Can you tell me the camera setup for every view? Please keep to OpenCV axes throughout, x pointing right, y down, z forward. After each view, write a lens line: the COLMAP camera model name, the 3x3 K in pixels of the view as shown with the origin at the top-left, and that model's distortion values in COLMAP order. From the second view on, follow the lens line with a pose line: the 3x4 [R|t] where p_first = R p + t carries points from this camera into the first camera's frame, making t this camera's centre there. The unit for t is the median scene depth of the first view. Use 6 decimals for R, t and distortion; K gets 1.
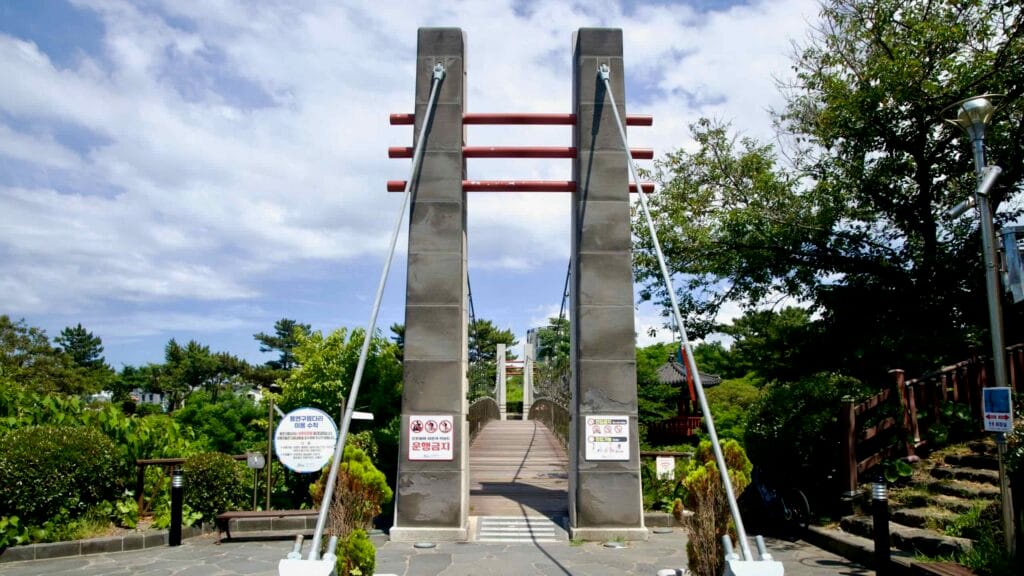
lens RADIAL K [[701.8, 0, 516.8], [0, 701.8, 319.8], [0, 0, 1]] dist [-0.097305, 0.069195]
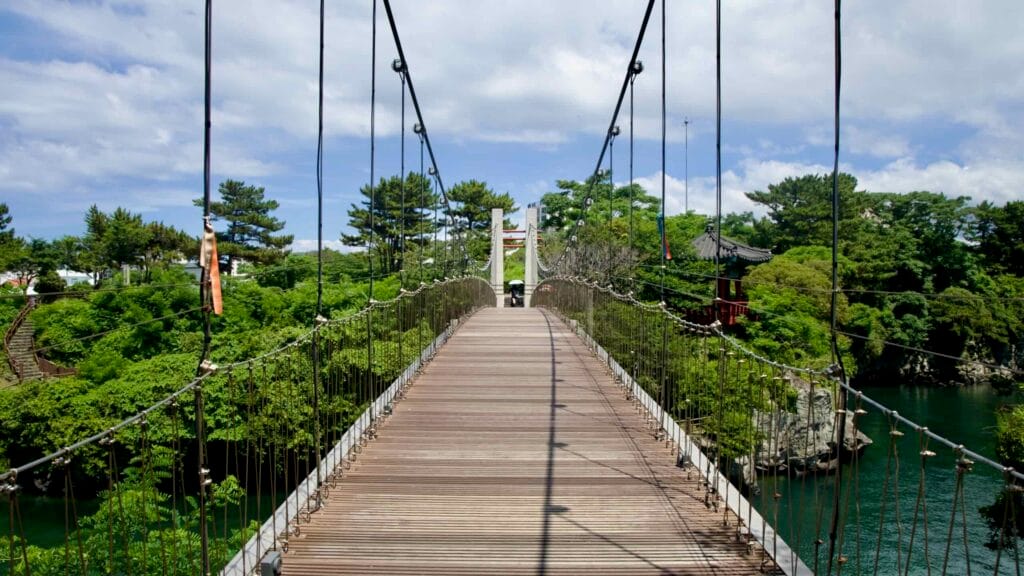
lens RADIAL K [[710.5, 0, 514.1], [0, 710.5, 293.8], [0, 0, 1]] dist [-0.097002, 0.075650]
pose [[0.999990, 0.002158, -0.003947, 0.000195], [-0.001597, 0.990578, 0.136939, 0.018726], [0.004205, -0.136931, 0.990572, 0.183519]]
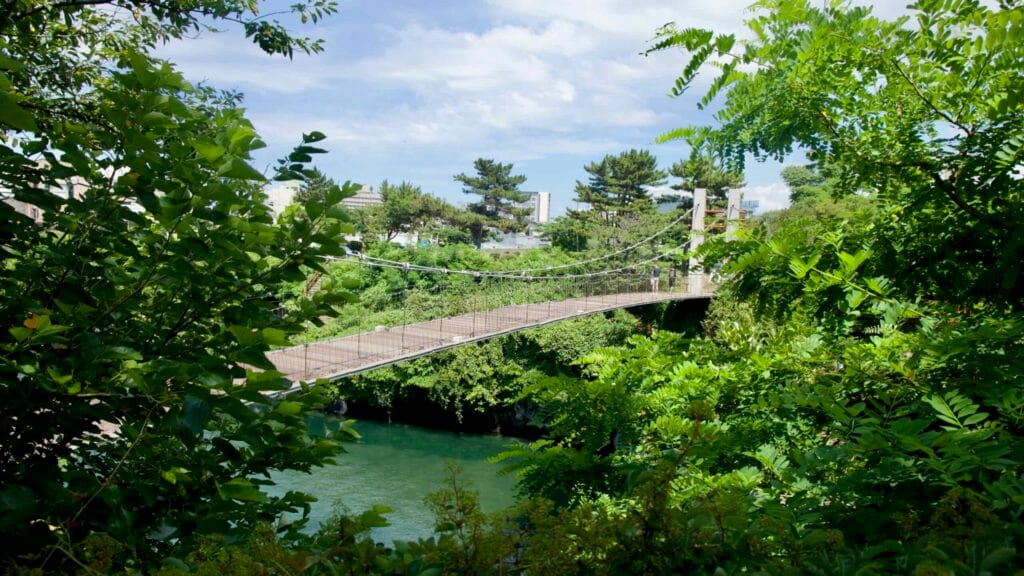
lens RADIAL K [[710.5, 0, 514.1], [0, 710.5, 293.8], [0, 0, 1]] dist [-0.097002, 0.075650]
pose [[0.871464, 0.079247, -0.484014, 0.180549], [0.022991, 0.979174, 0.201715, -0.014217], [0.489920, -0.186916, 0.851493, 0.194427]]
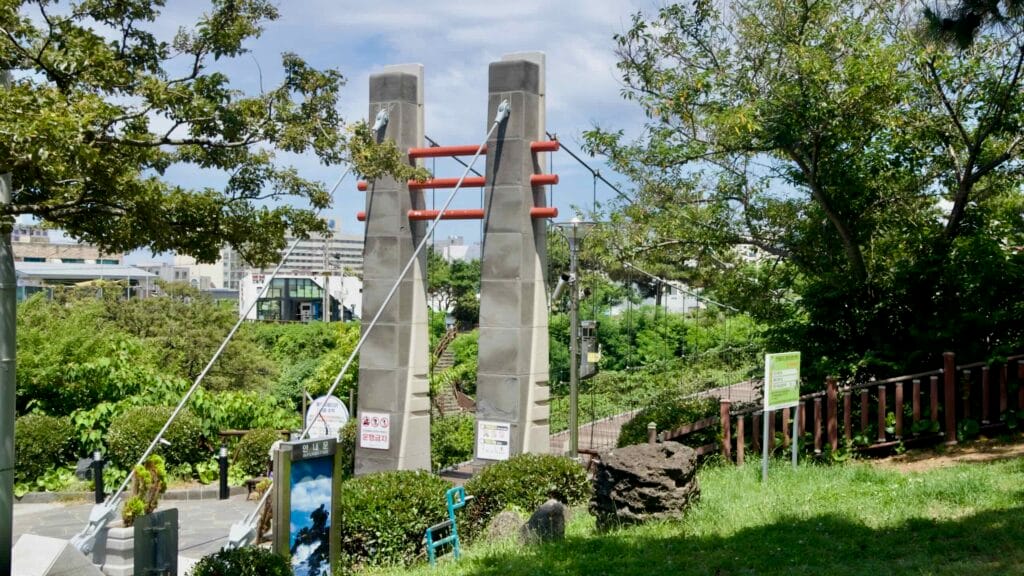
lens RADIAL K [[1289.7, 0, 512.0], [0, 1289.7, 288.0], [0, 0, 1]] dist [0.103729, 0.005076]
pose [[0.850077, 0.009638, -0.526571, 0.198804], [0.057824, 0.992080, 0.111508, -0.050254], [0.523475, -0.125239, 0.842787, -0.121019]]
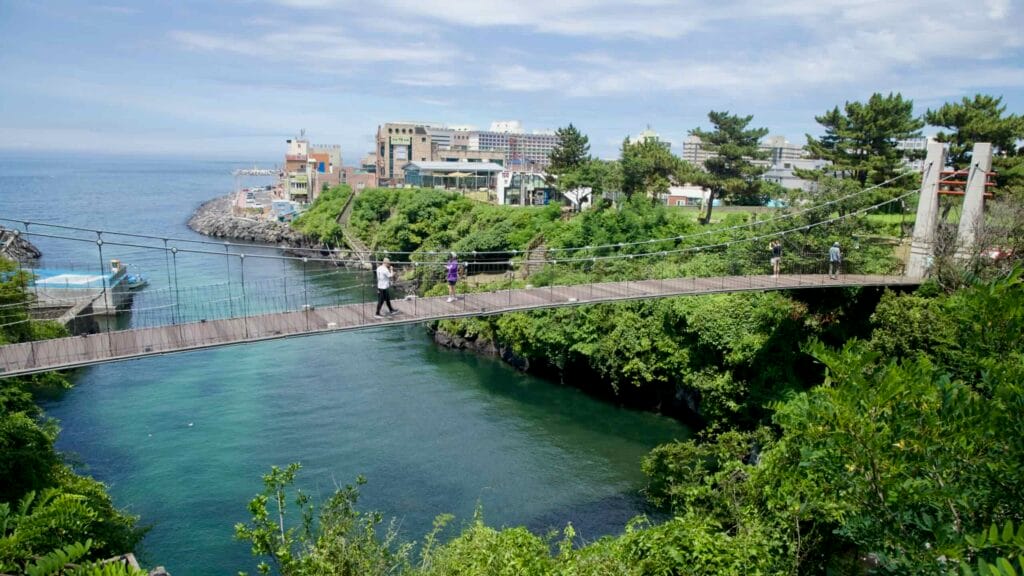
lens RADIAL K [[701.8, 0, 516.8], [0, 701.8, 319.8], [0, 0, 1]] dist [-0.097305, 0.069195]
pose [[0.516797, 0.200829, -0.832219, 0.304228], [0.084076, 0.955491, 0.282786, -0.016958], [0.851970, -0.216112, 0.476910, 0.354235]]
